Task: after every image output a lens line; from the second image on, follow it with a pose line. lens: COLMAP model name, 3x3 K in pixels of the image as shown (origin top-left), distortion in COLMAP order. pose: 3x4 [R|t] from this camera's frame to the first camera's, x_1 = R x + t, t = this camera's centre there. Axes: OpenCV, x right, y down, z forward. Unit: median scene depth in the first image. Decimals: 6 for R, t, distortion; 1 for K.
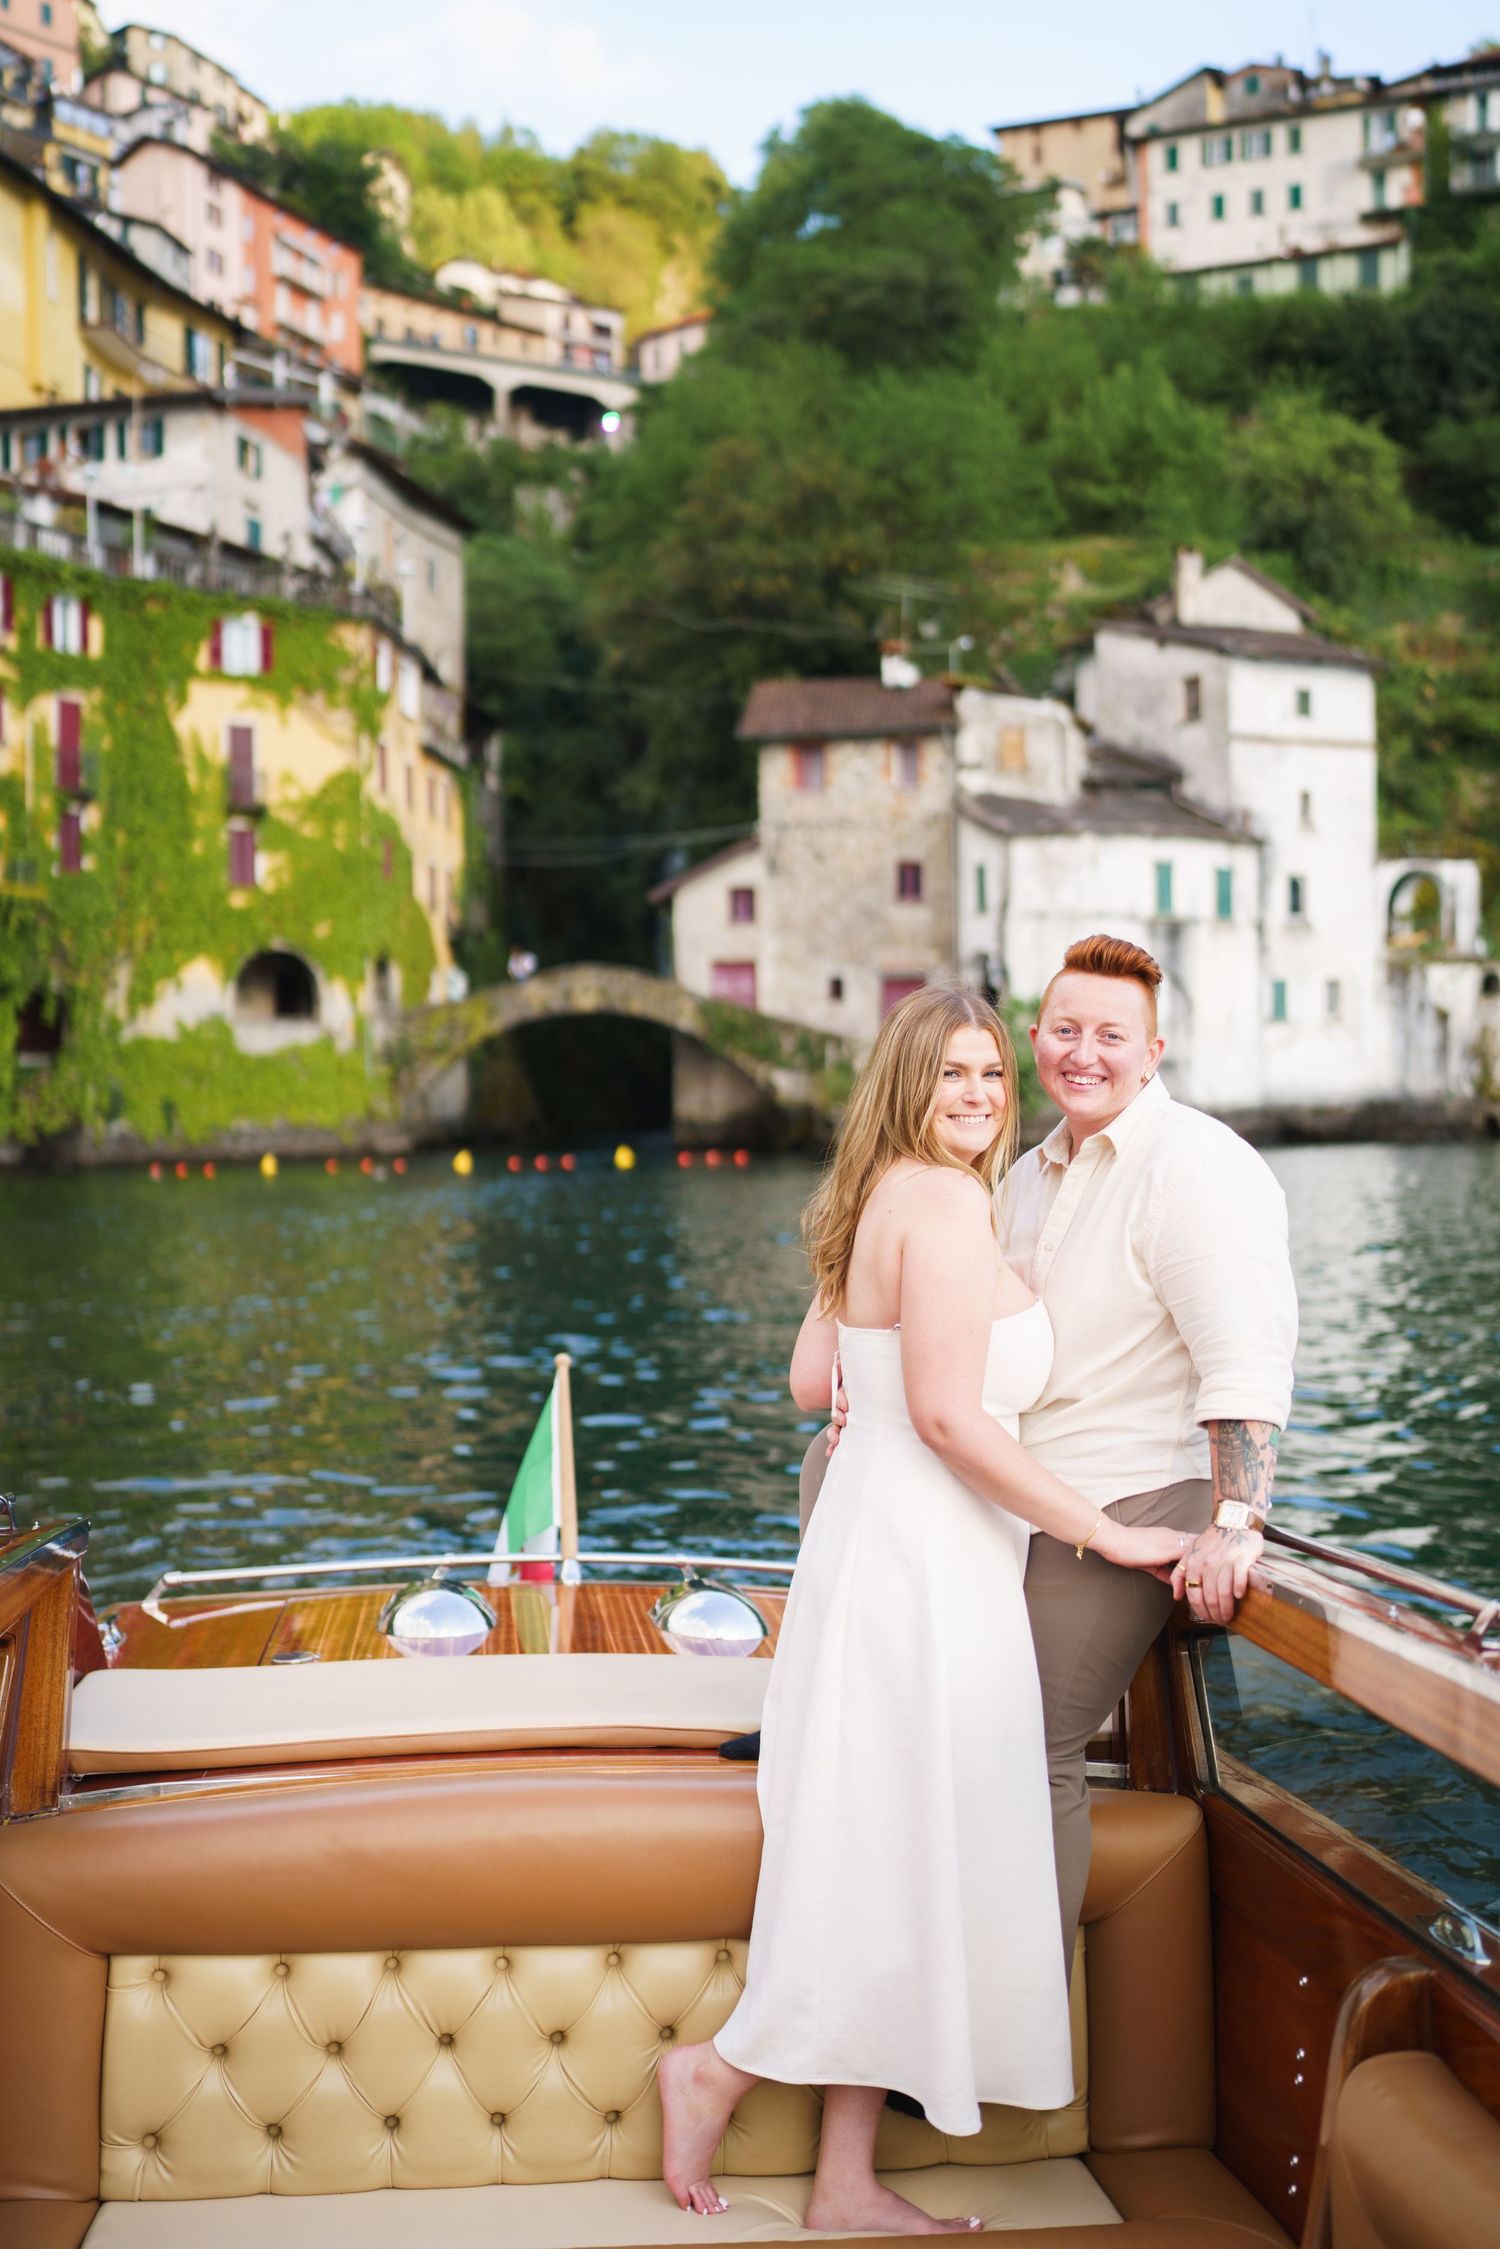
lens RADIAL K [[2187.5, 0, 807.6], [0, 2187.5, 1100.9], [0, 0, 1]] dist [0.027363, 0.000000]
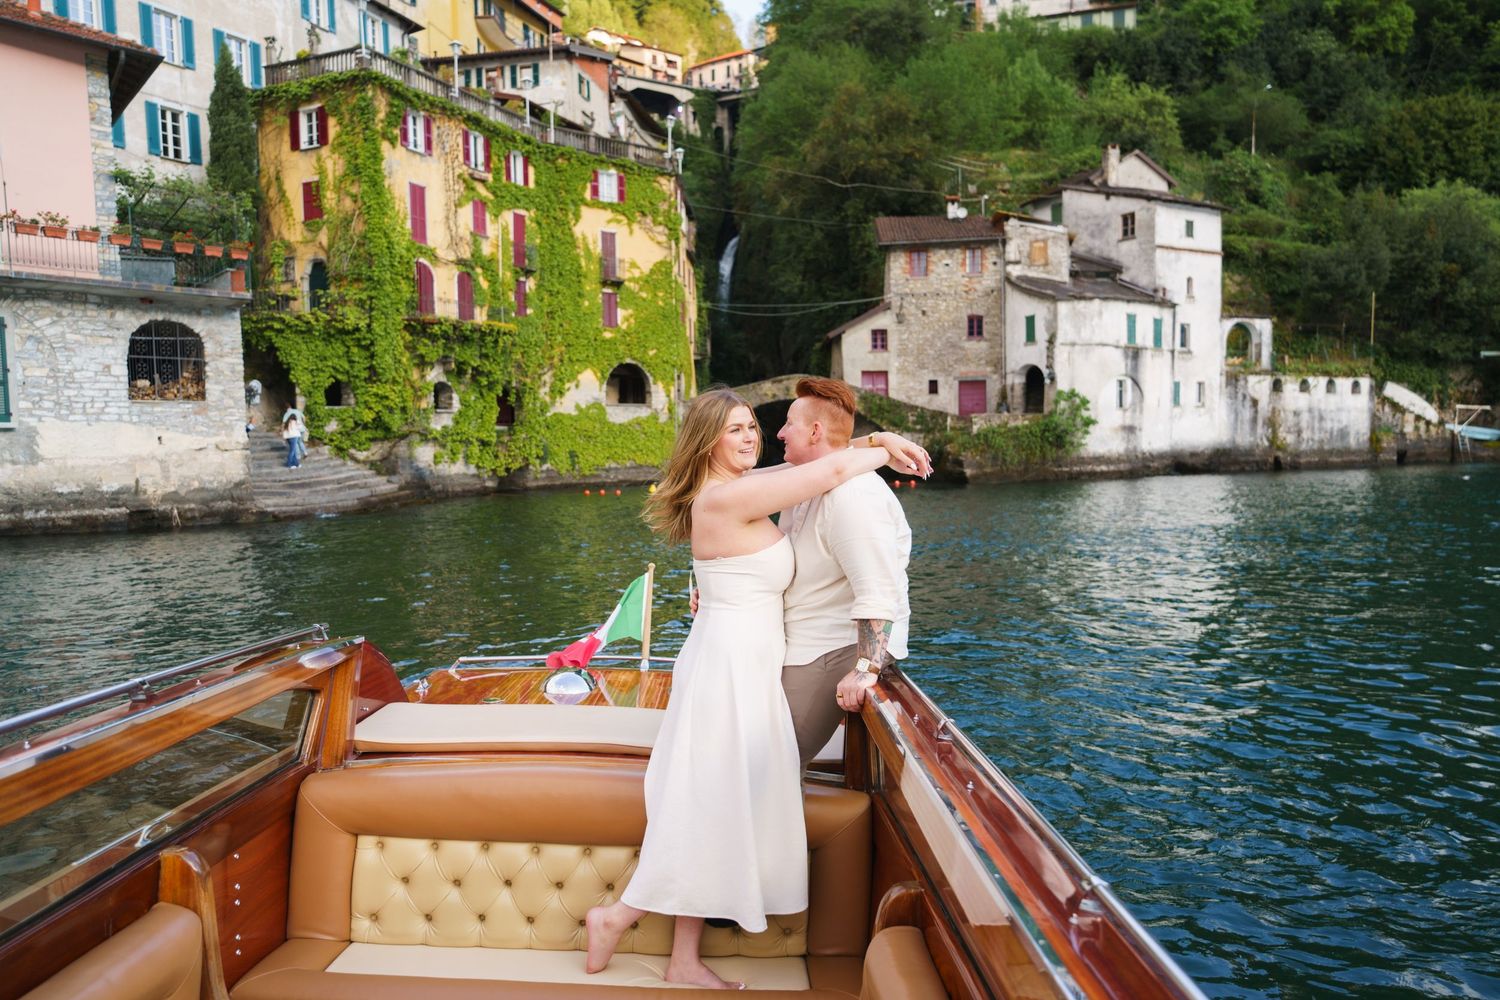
lens RADIAL K [[915.5, 0, 694.4], [0, 915.5, 484.6], [0, 0, 1]] dist [0.001509, 0.015345]
pose [[0.998307, -0.003746, 0.058039, -0.228332], [0.001050, 0.998921, 0.046426, -0.006406], [-0.058151, -0.046287, 0.997234, 0.260163]]
